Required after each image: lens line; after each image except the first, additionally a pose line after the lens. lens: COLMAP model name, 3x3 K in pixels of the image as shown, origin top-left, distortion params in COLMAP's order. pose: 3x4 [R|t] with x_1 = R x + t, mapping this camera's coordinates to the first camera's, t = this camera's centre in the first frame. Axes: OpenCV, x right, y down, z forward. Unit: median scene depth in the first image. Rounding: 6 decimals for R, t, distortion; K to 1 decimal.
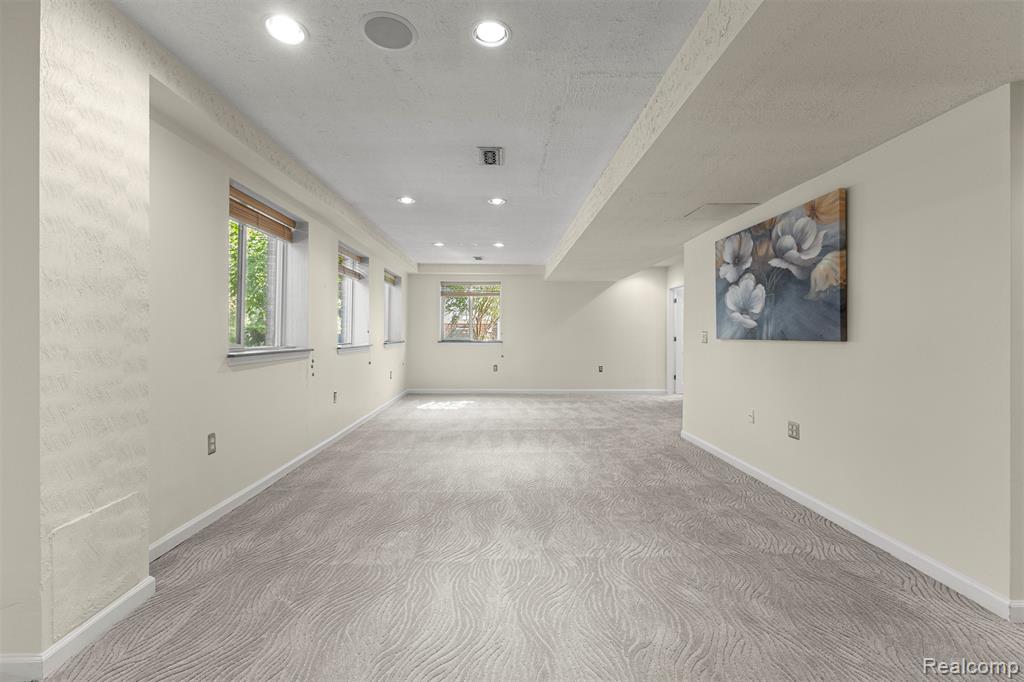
lens RADIAL K [[446.1, 0, 511.7], [0, 446.1, 334.8], [0, 0, 1]] dist [0.011232, -0.002158]
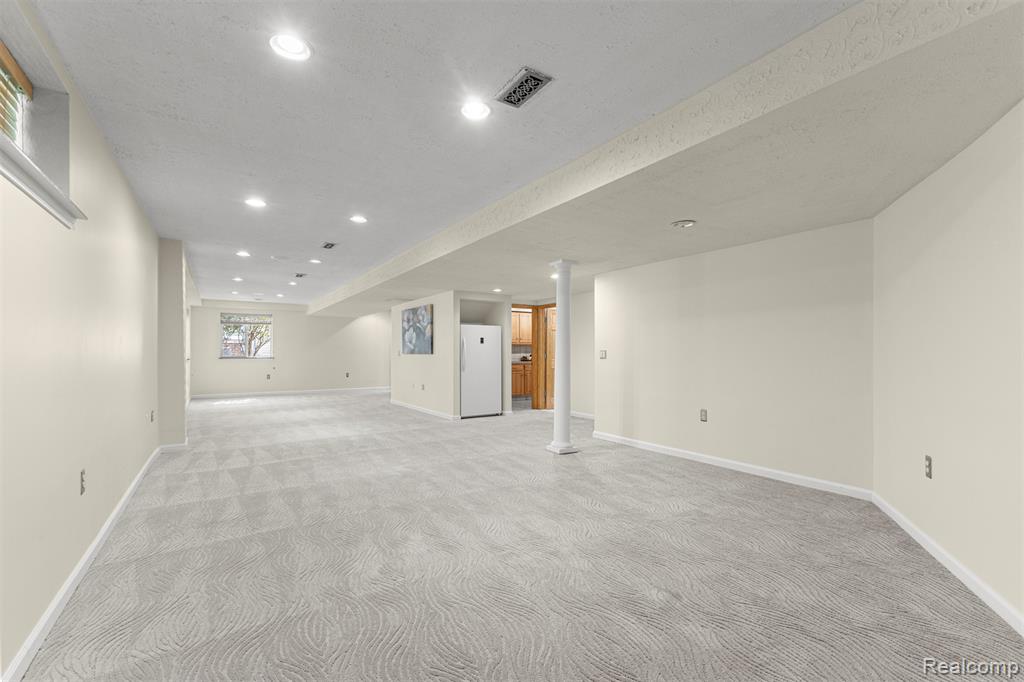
lens RADIAL K [[446.1, 0, 512.4], [0, 446.1, 344.9], [0, 0, 1]] dist [0.011232, -0.002158]
pose [[0.850101, 0.003554, 0.526608, -0.274301], [0.005088, 0.999875, -0.014961, 0.000172], [-0.526595, 0.015398, 0.849977, -1.301832]]
